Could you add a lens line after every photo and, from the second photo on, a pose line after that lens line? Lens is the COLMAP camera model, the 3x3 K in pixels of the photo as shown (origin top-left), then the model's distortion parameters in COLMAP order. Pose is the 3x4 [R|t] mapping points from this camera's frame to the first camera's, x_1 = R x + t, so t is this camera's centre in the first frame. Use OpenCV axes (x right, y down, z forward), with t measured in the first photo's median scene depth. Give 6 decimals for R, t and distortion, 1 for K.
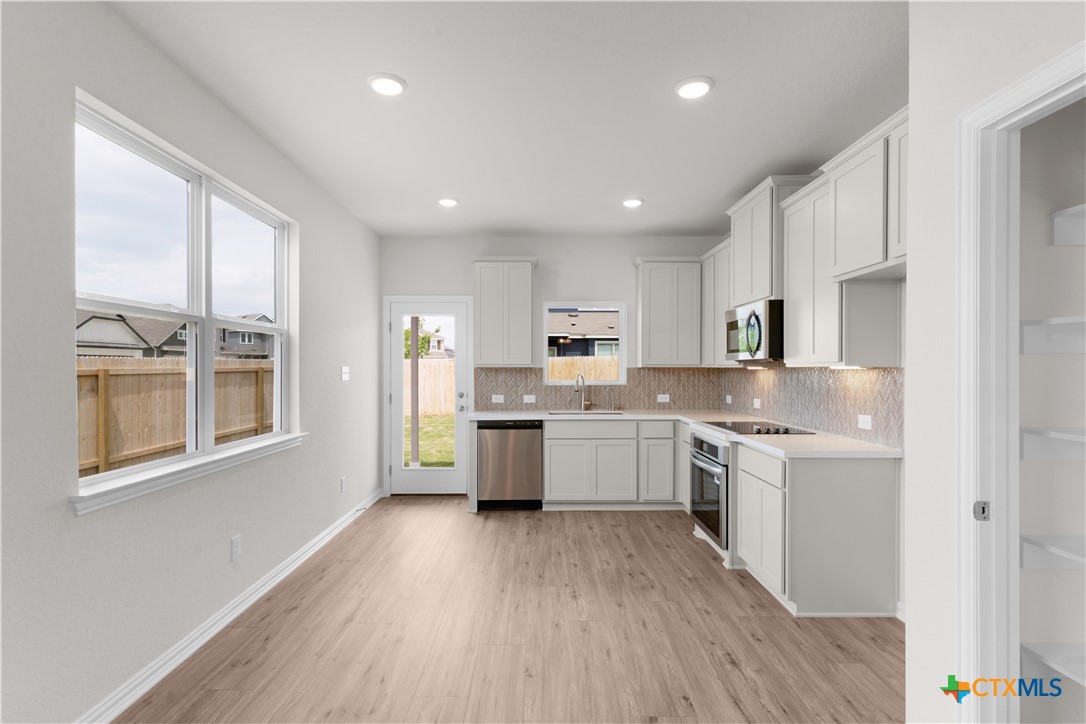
lens RADIAL K [[533.7, 0, 540.5], [0, 533.7, 367.1], [0, 0, 1]] dist [0.000274, 0.000155]
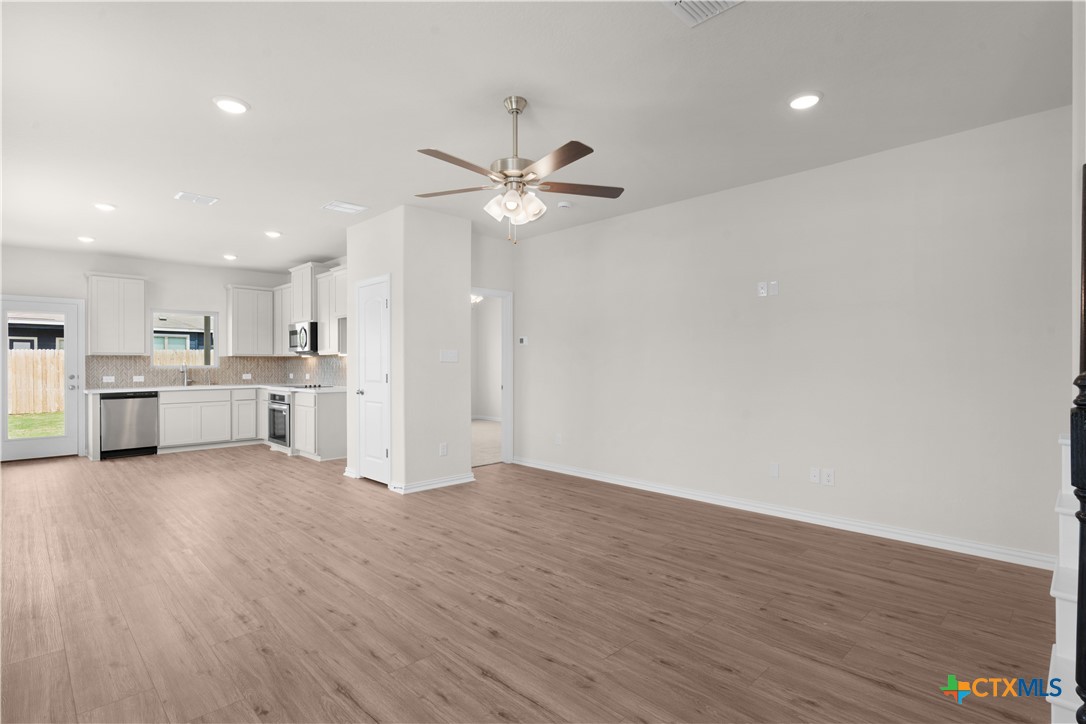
lens RADIAL K [[533.7, 0, 540.5], [0, 533.7, 367.1], [0, 0, 1]] dist [0.000274, 0.000155]
pose [[0.718445, -0.005816, 0.695560, -0.260220], [0.001309, 0.999975, 0.007010, 0.024494], [-0.695583, -0.004125, 0.718434, -0.778562]]
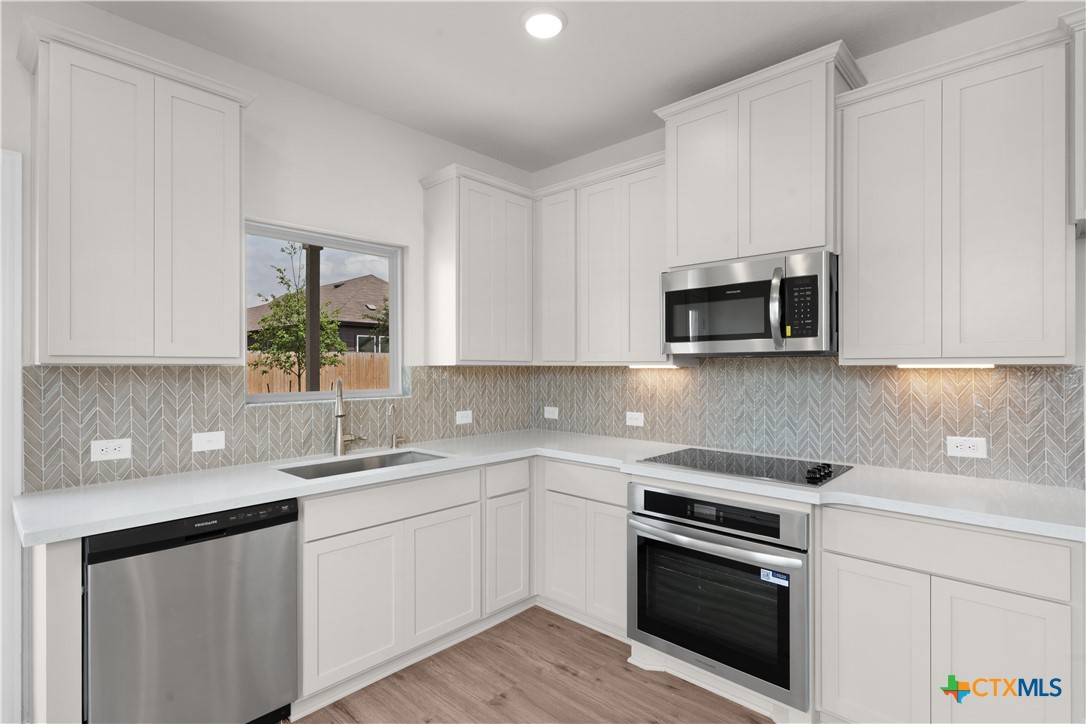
lens RADIAL K [[533.7, 0, 540.5], [0, 533.7, 367.1], [0, 0, 1]] dist [0.000274, 0.000155]
pose [[0.693928, -0.001486, 0.720043, -0.157867], [-0.000689, 0.999996, 0.002728, 0.000631], [-0.720044, -0.002389, 0.693924, 0.593711]]
